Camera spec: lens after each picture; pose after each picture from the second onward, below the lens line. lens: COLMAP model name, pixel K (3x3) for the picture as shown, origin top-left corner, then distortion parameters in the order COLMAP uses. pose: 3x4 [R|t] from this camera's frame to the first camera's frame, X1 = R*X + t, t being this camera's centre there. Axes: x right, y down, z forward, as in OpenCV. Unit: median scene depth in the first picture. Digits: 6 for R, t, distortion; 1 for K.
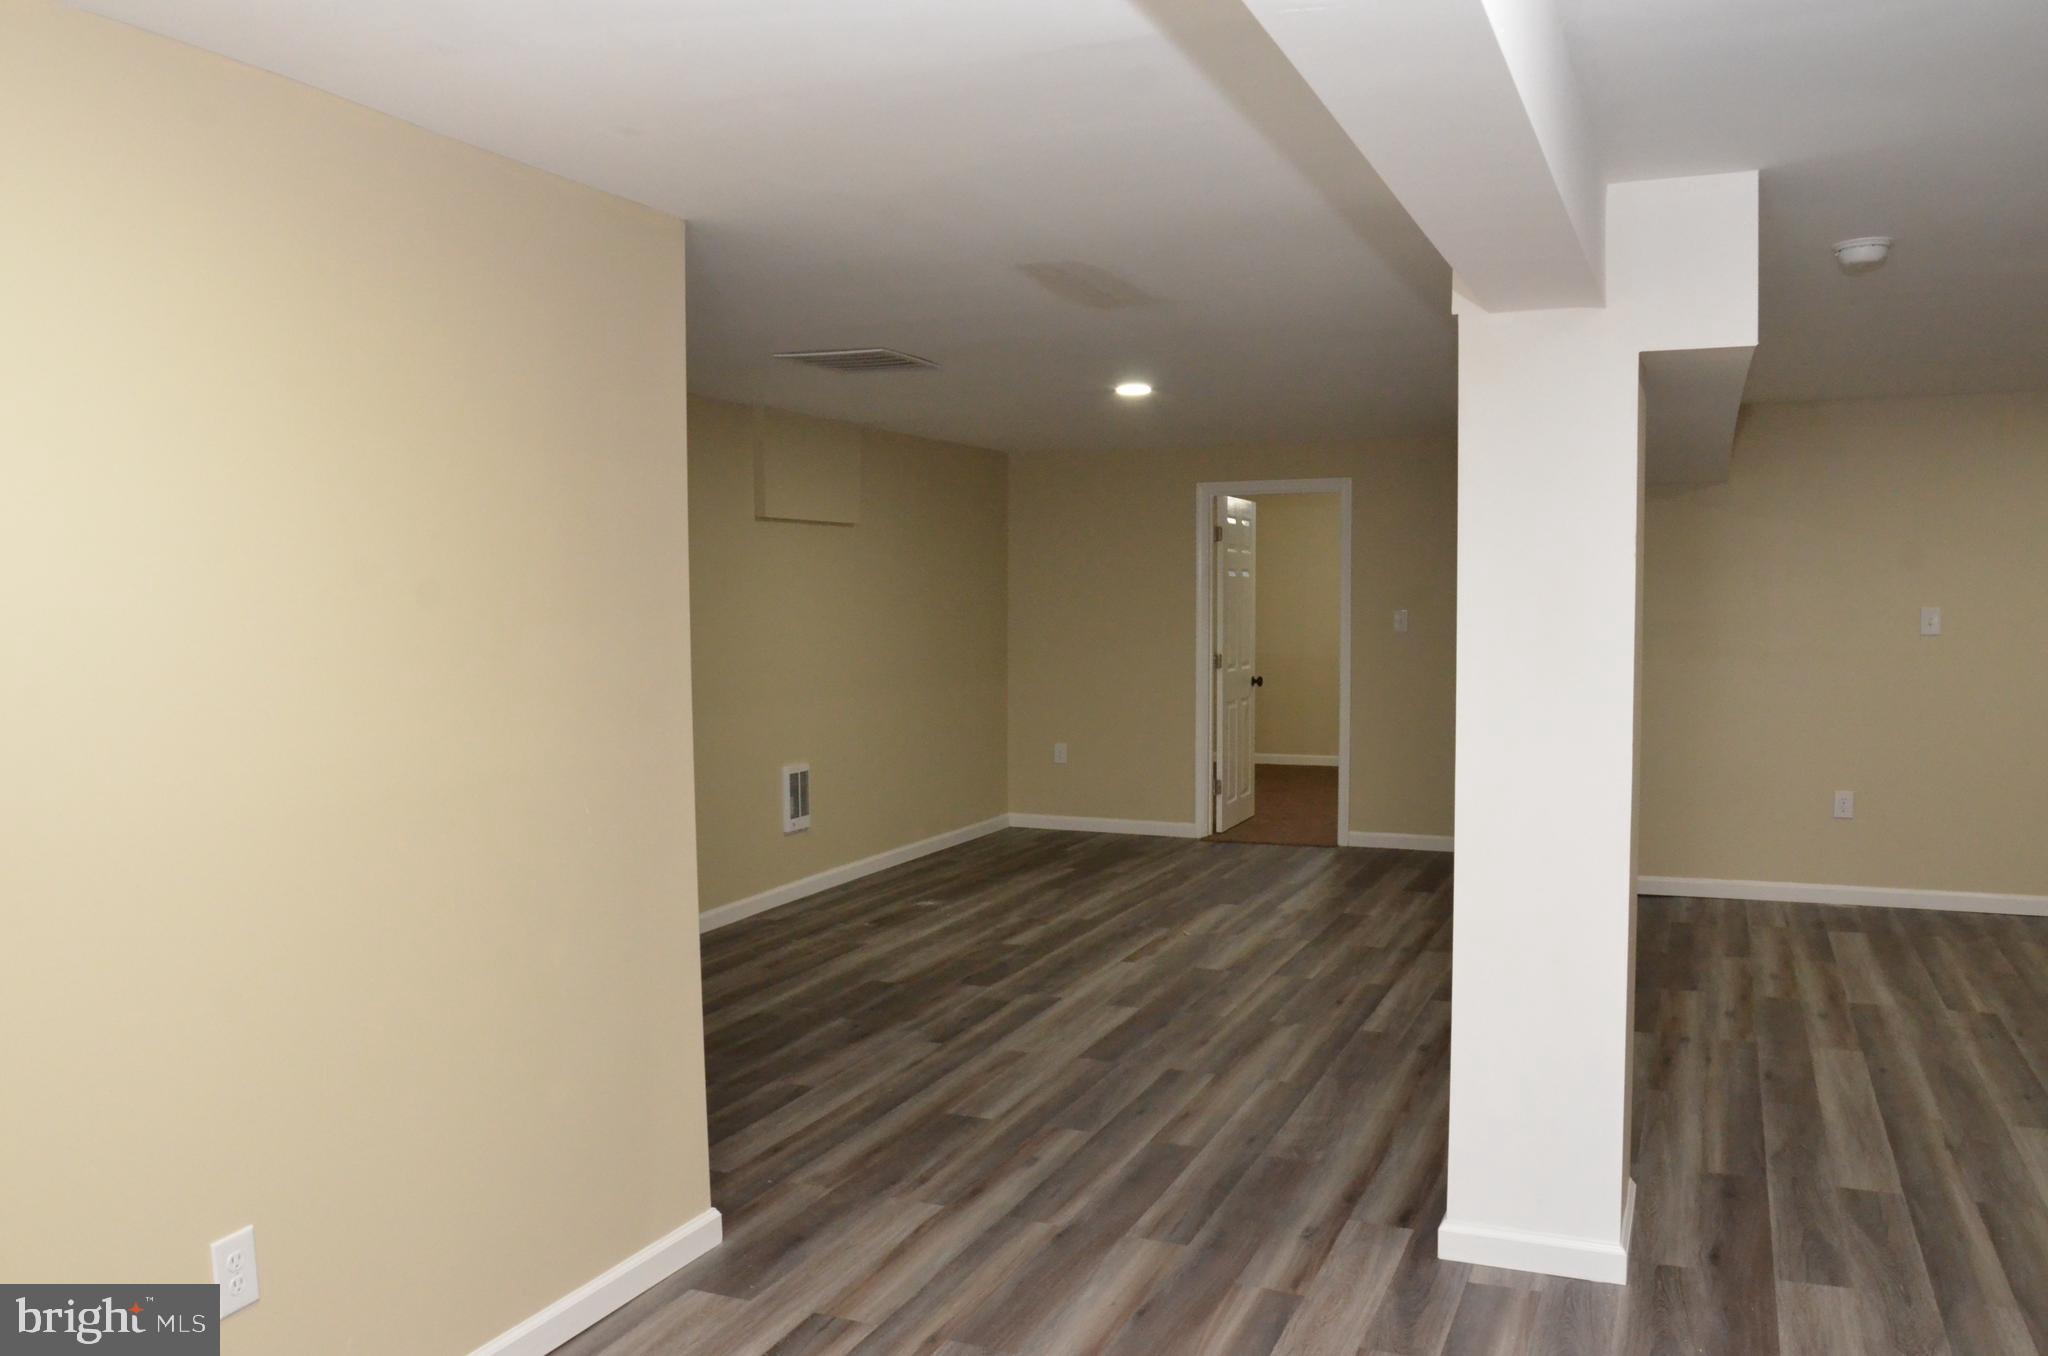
lens RADIAL K [[1594.1, 0, 1024.3], [0, 1594.1, 679.2], [0, 0, 1]] dist [-0.040342, -0.001702]
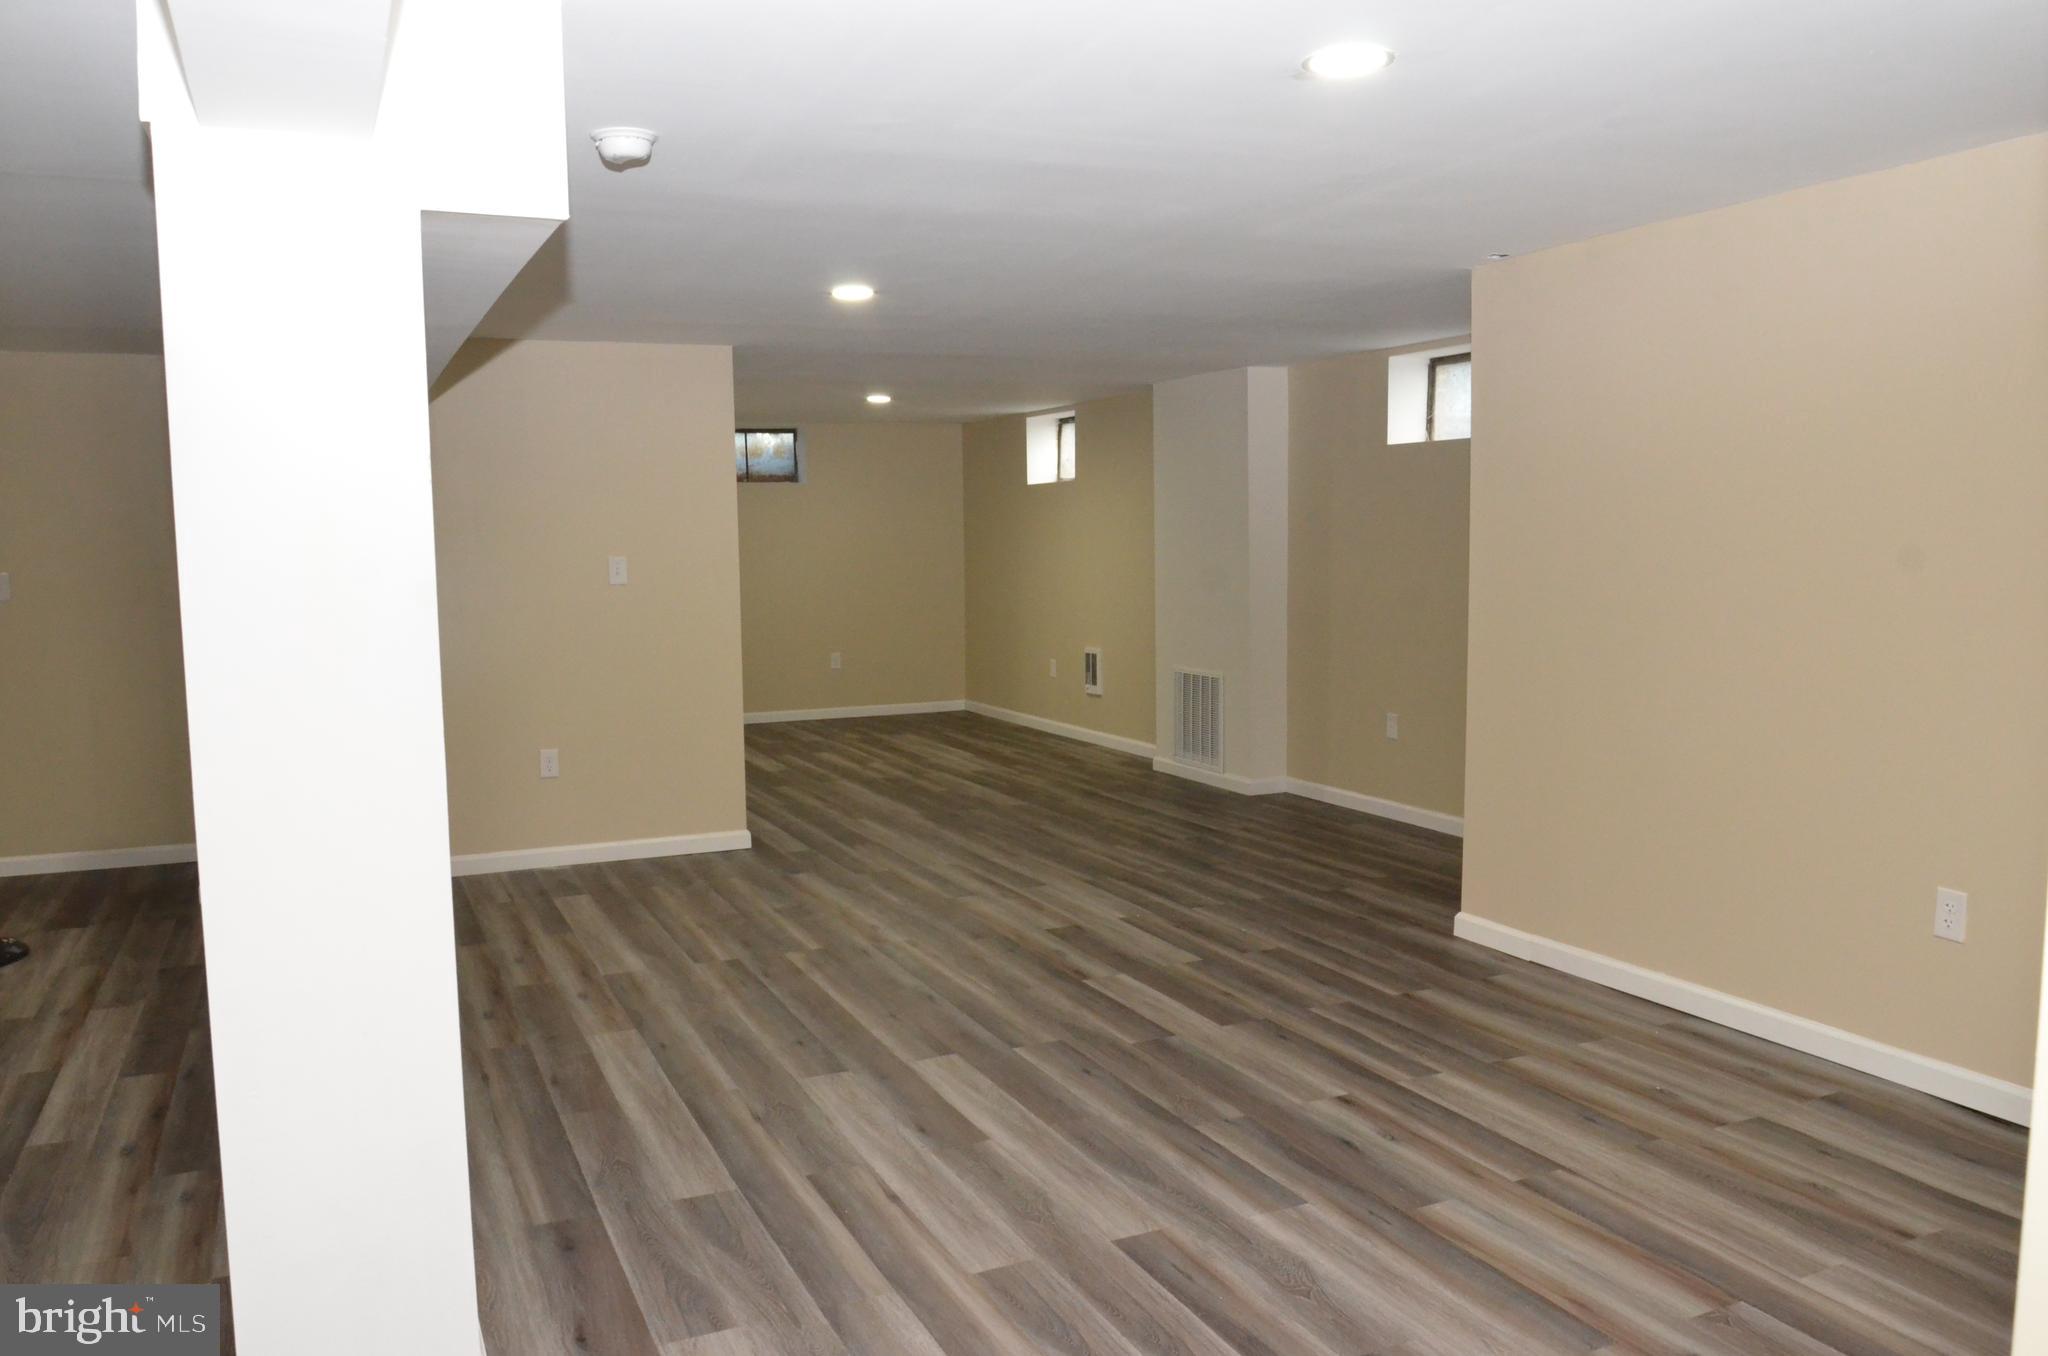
lens RADIAL K [[1594.1, 0, 1025.1], [0, 1594.1, 690.1], [0, 0, 1]] dist [-0.040342, -0.001702]
pose [[0.672589, -0.071812, 0.736524, 0.008444], [0.048199, 0.997418, 0.053235, -0.003214], [-0.738445, -0.000305, 0.674314, 0.198564]]
